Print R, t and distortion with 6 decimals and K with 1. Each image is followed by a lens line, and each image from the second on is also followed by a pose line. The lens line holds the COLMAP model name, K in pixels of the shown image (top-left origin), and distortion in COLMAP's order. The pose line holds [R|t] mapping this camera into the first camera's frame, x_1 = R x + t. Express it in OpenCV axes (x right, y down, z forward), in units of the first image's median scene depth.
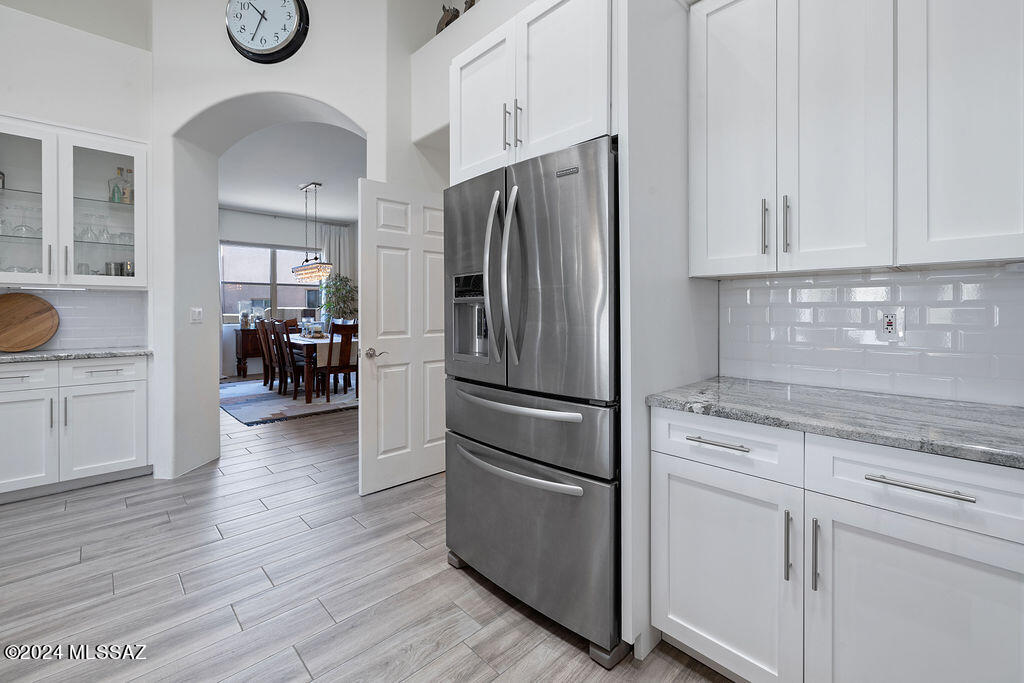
lens RADIAL K [[437.3, 0, 517.2], [0, 437.3, 311.0], [0, 0, 1]] dist [-0.000436, -0.000146]
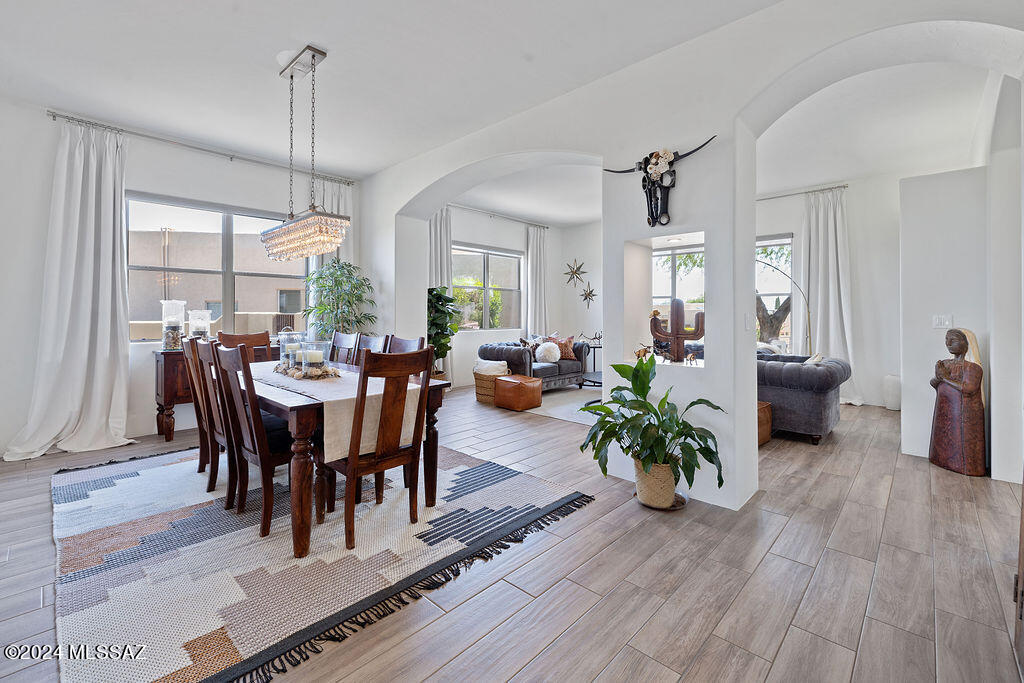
lens RADIAL K [[437.3, 0, 521.2], [0, 437.3, 309.1], [0, 0, 1]] dist [-0.000436, -0.000146]
pose [[0.997964, -0.000524, 0.063779, -0.222963], [0.001606, 0.999856, -0.016909, -0.001991], [-0.063761, 0.016977, 0.997821, 0.432734]]
